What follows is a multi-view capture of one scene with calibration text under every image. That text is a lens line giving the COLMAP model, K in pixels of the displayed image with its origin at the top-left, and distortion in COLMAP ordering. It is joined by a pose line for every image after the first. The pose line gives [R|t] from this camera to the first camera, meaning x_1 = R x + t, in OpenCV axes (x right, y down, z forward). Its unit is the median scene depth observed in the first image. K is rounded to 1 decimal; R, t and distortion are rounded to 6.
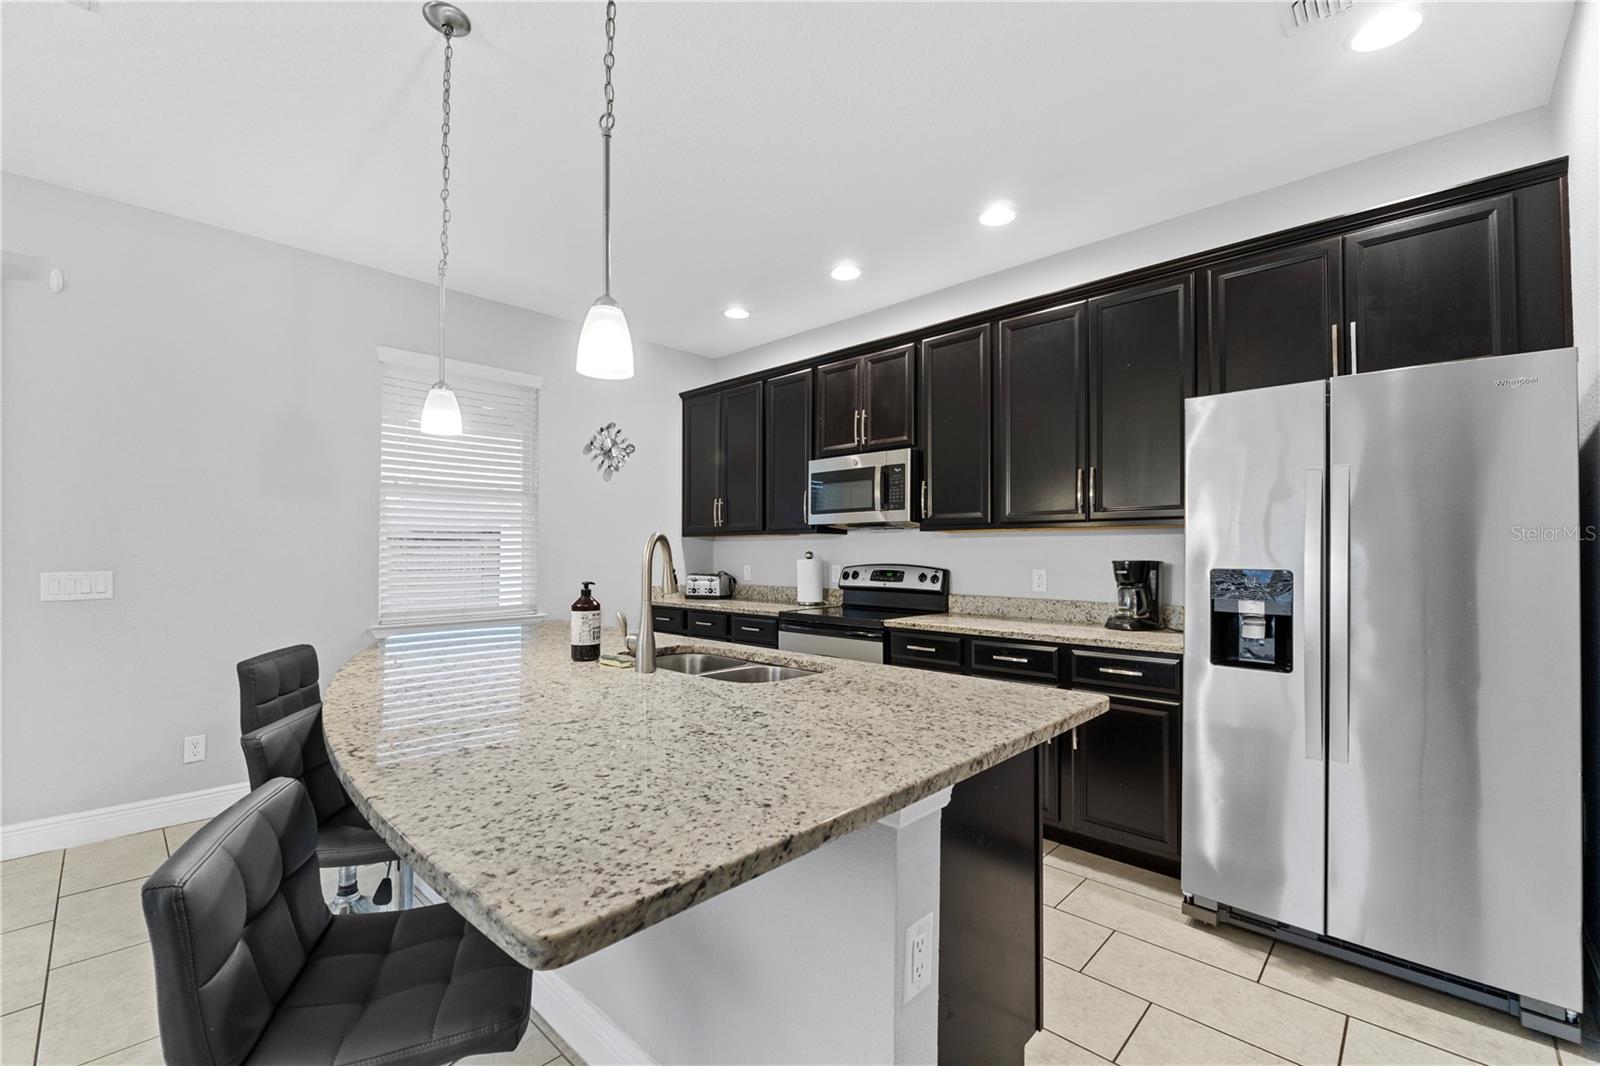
lens RADIAL K [[666.5, 0, 803.6], [0, 666.5, 538.1], [0, 0, 1]] dist [-0.012348, 0.000011]
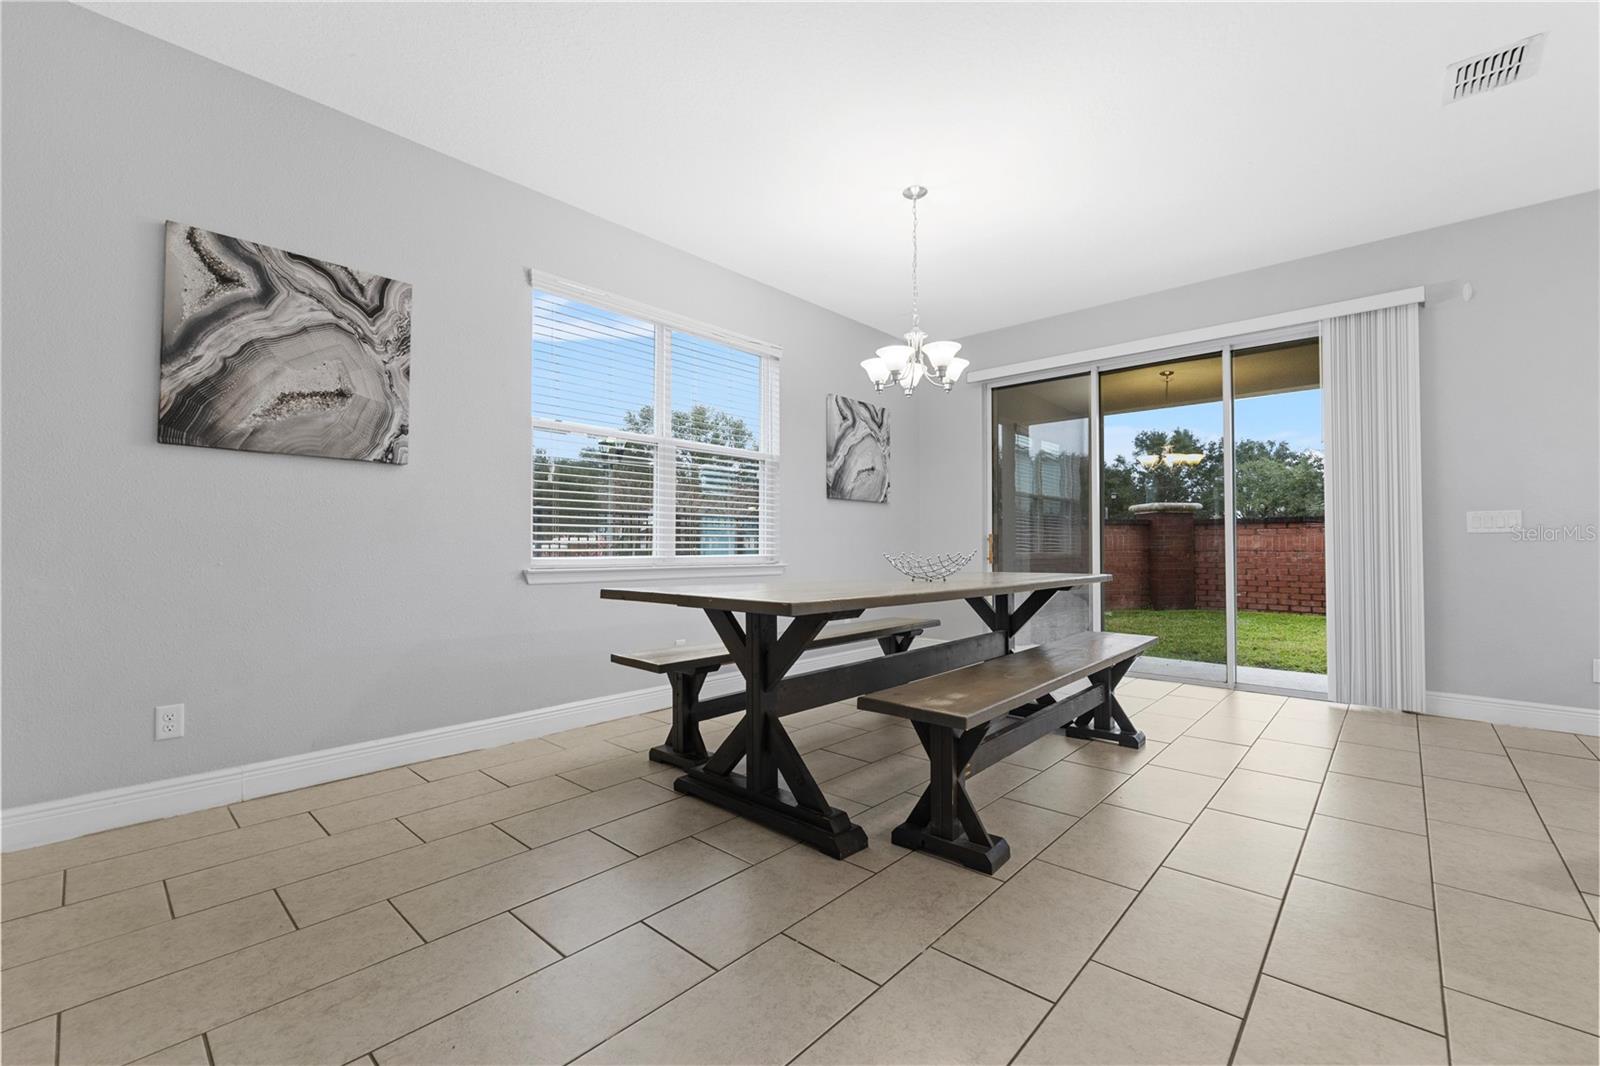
lens RADIAL K [[664.5, 0, 803.4], [0, 664.5, 534.4], [0, 0, 1]] dist [-0.011386, -0.000109]
pose [[0.019779, -0.020591, -0.999592, 0.112384], [0.018550, 0.999623, -0.020224, 0.075710], [0.999632, -0.018143, 0.020153, -0.288107]]
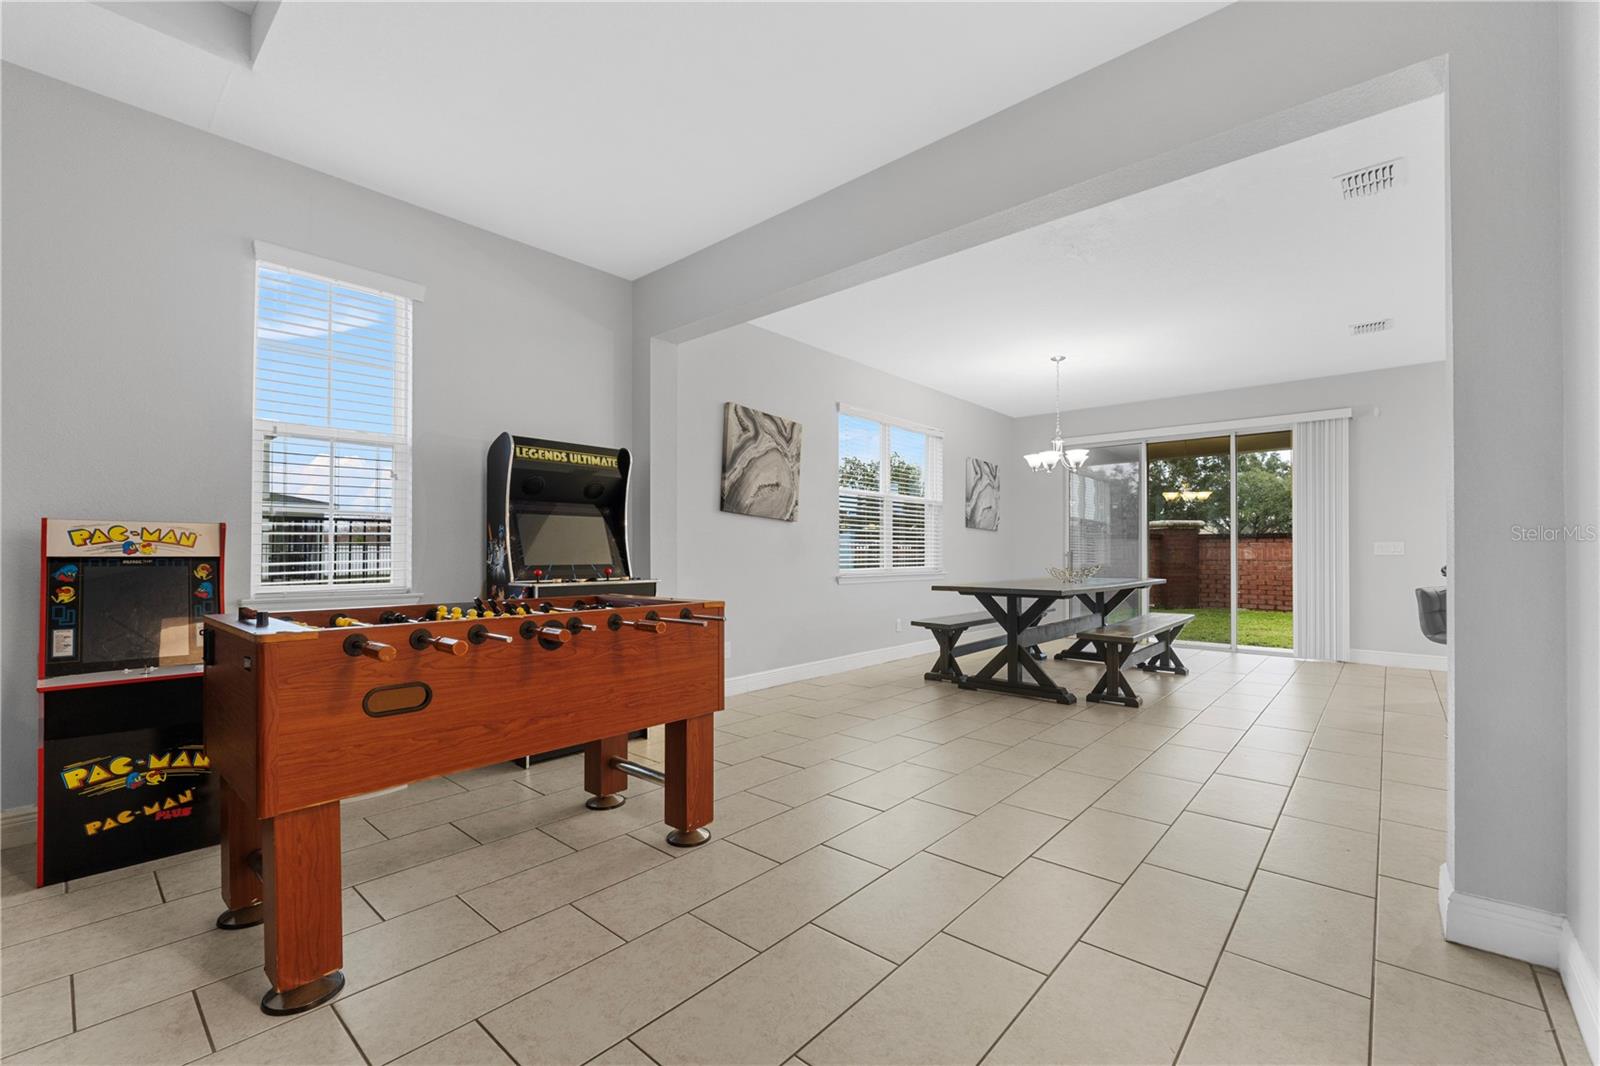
lens RADIAL K [[667.7, 0, 803.1], [0, 667.7, 546.1], [0, 0, 1]] dist [-0.013182, -0.000098]
pose [[0.030532, -0.009470, -0.999489, 0.793896], [0.015133, 0.999845, -0.009011, 0.041067], [0.999419, -0.014850, 0.030671, -0.783154]]
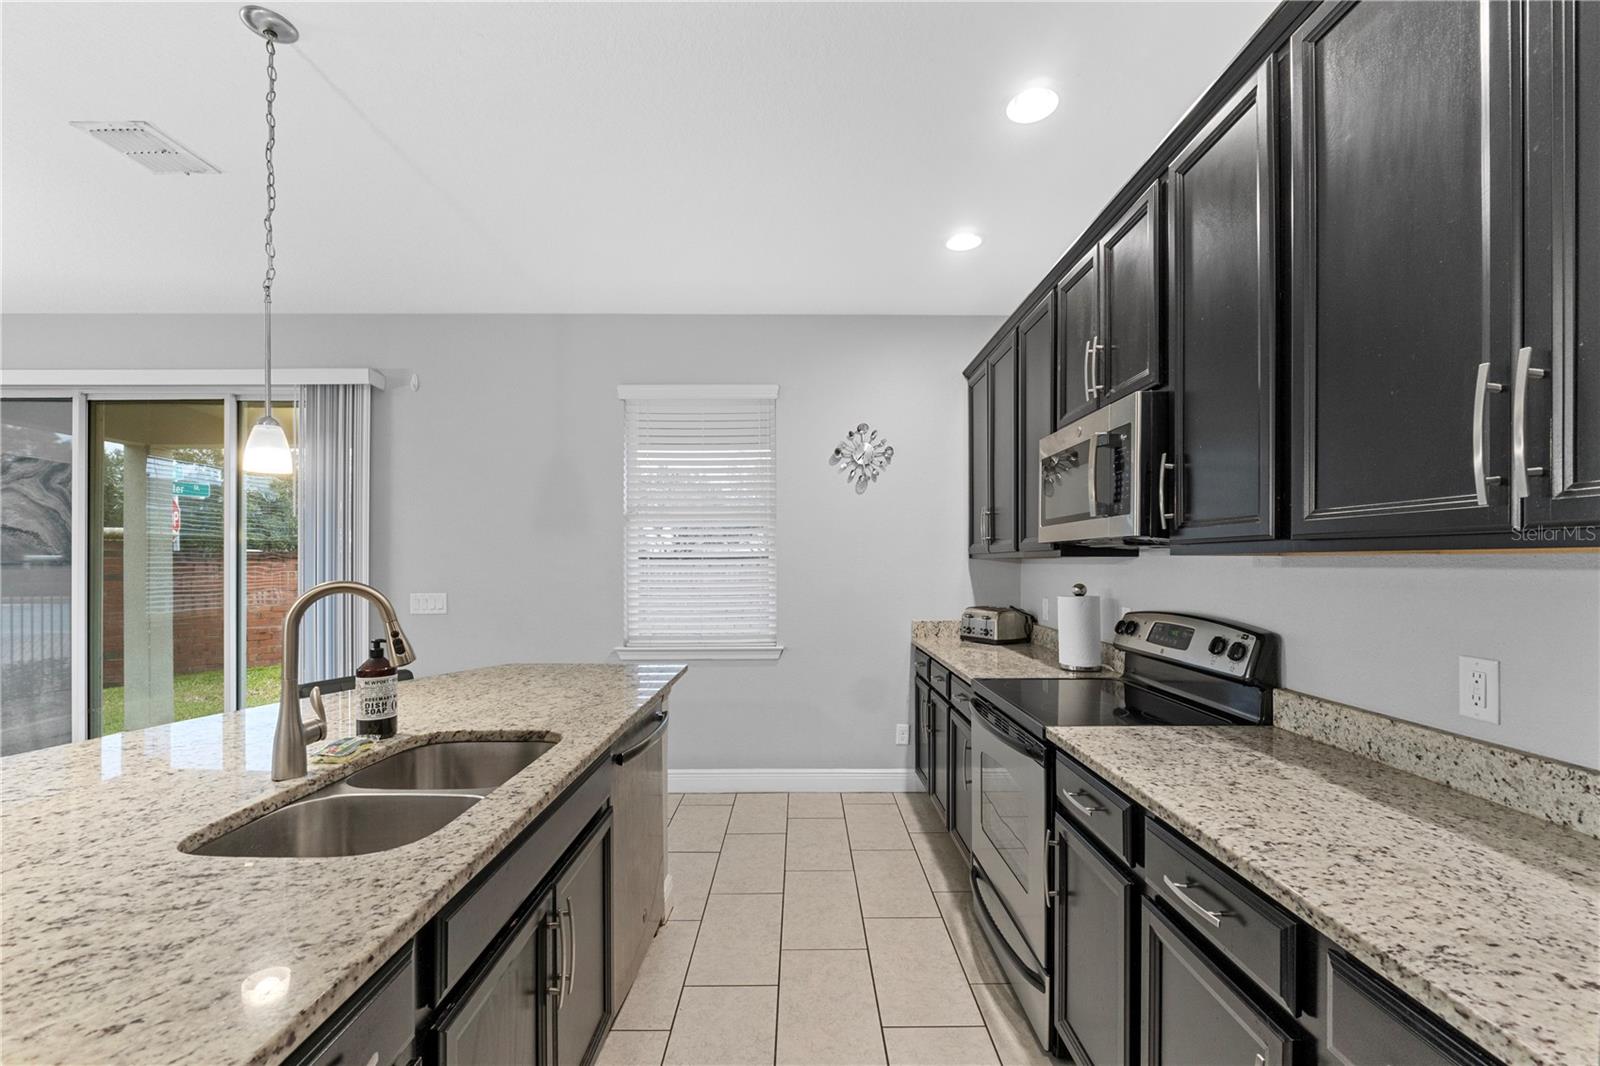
lens RADIAL K [[673.4, 0, 805.9], [0, 673.4, 558.4], [0, 0, 1]] dist [-0.006971, -0.000218]
pose [[0.695030, -0.004808, -0.718965, 0.343035], [0.016388, 0.999824, 0.009157, -0.016661], [0.718794, -0.018147, 0.694986, 0.455250]]
